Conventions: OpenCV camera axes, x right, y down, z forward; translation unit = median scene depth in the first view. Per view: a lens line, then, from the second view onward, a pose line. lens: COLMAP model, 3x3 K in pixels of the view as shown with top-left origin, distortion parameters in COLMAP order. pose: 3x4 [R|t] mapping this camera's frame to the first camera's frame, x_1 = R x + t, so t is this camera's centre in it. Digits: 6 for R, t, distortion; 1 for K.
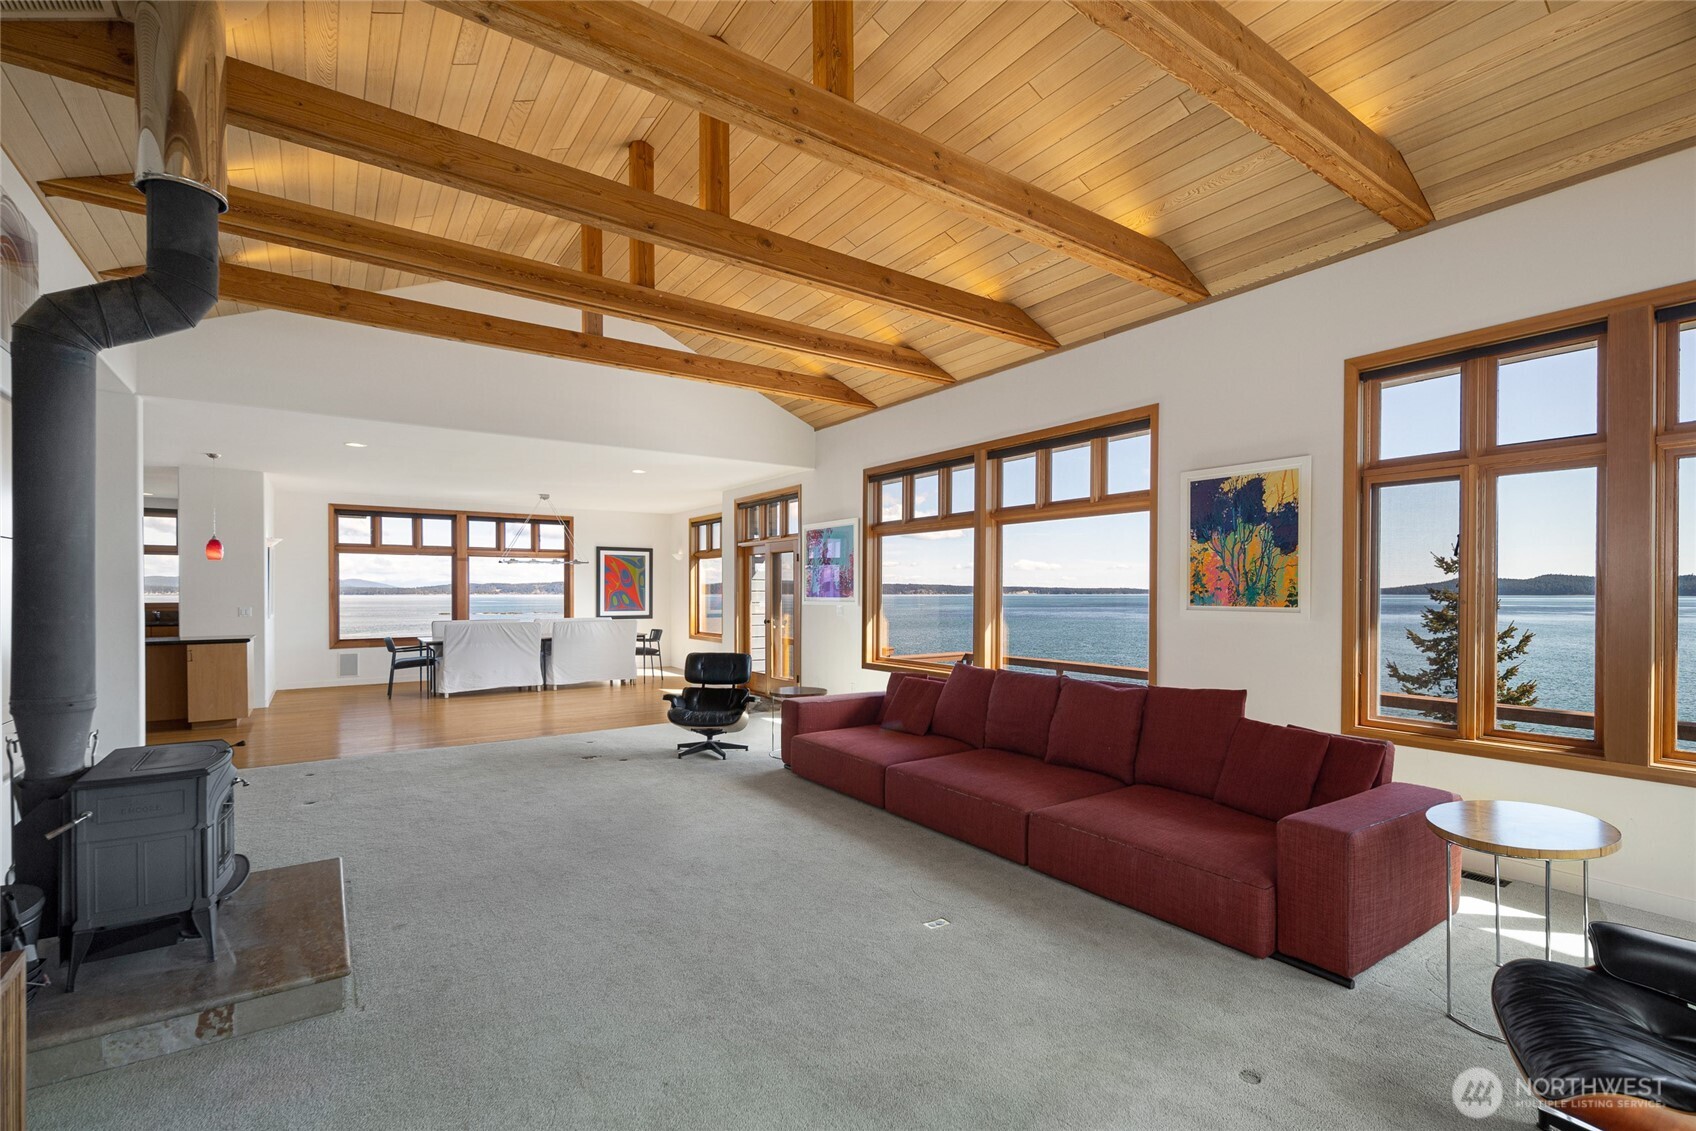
lens RADIAL K [[756.7, 0, 848.1], [0, 756.7, 600.8], [0, 0, 1]] dist [-0.003073, -0.000295]
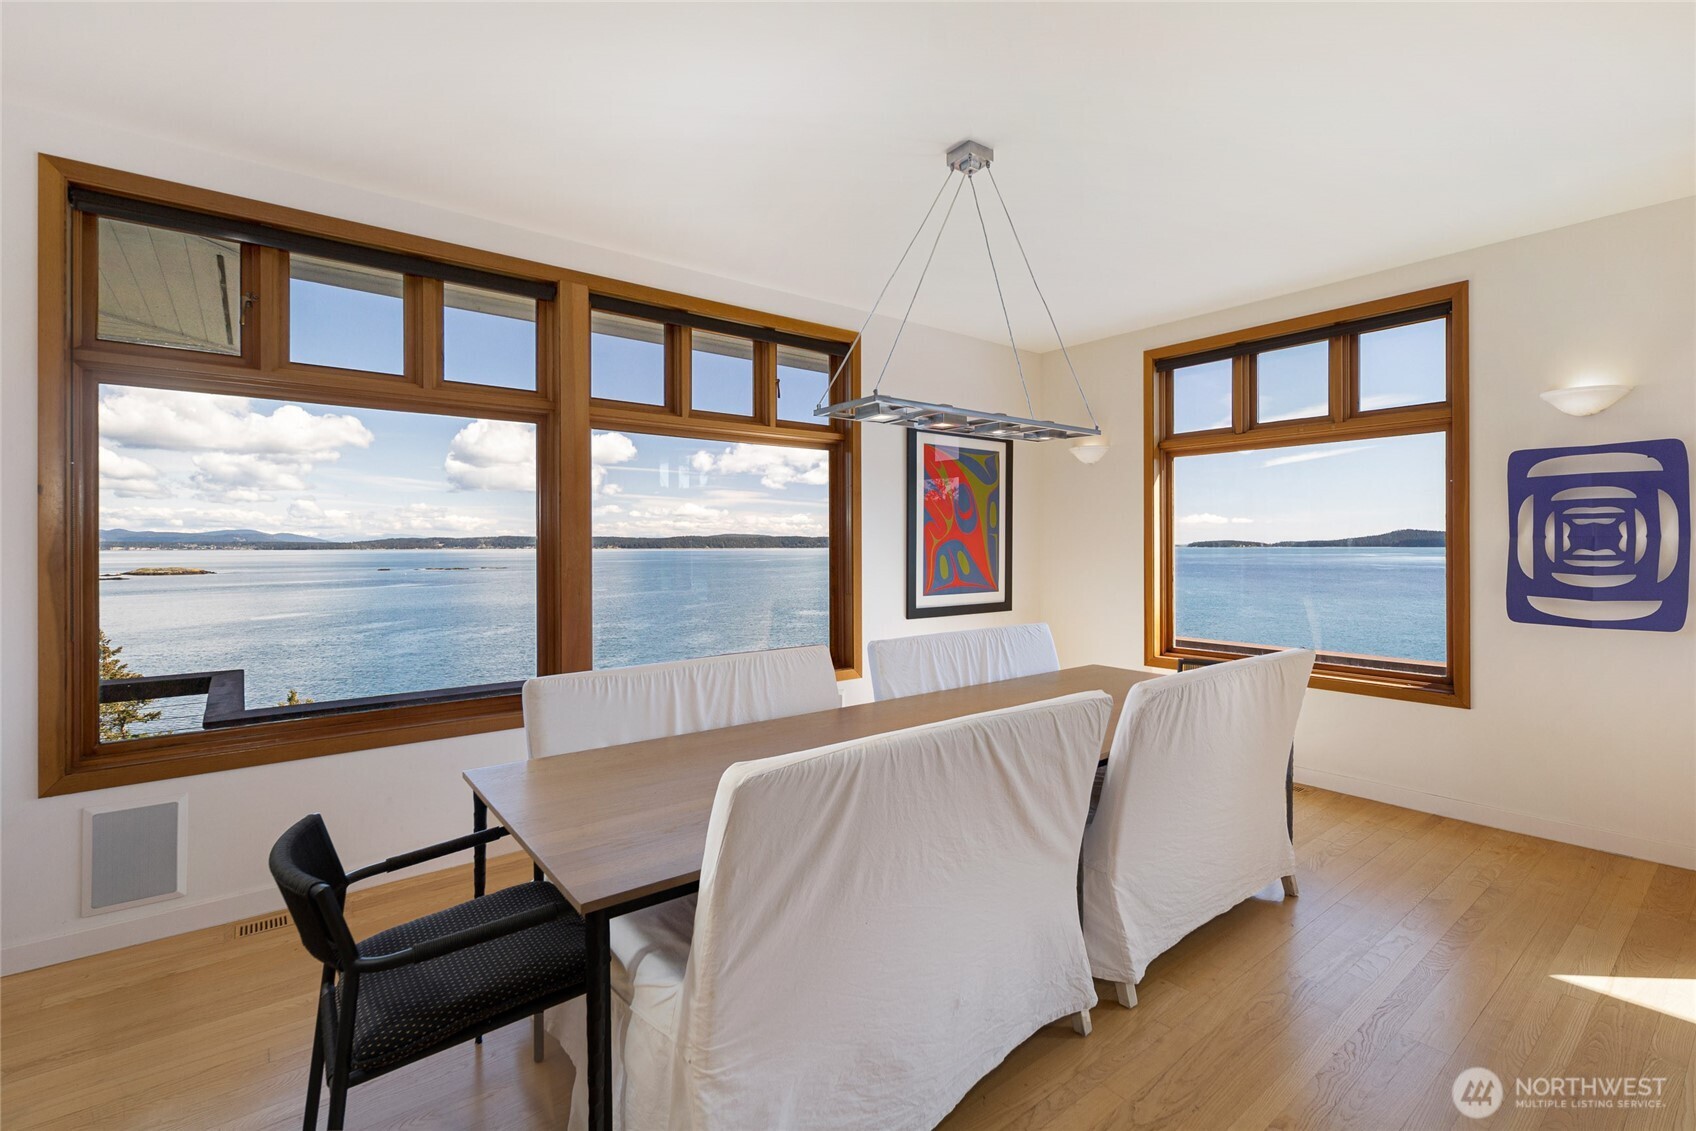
lens RADIAL K [[725.1, 0, 848.0], [0, 725.1, 550.9], [0, 0, 1]] dist [0.001149, 0.000243]
pose [[0.985906, -0.001117, 0.167298, -0.418237], [0.002366, 0.999971, -0.007268, -0.005745], [-0.167285, 0.007561, 0.985880, 0.645144]]
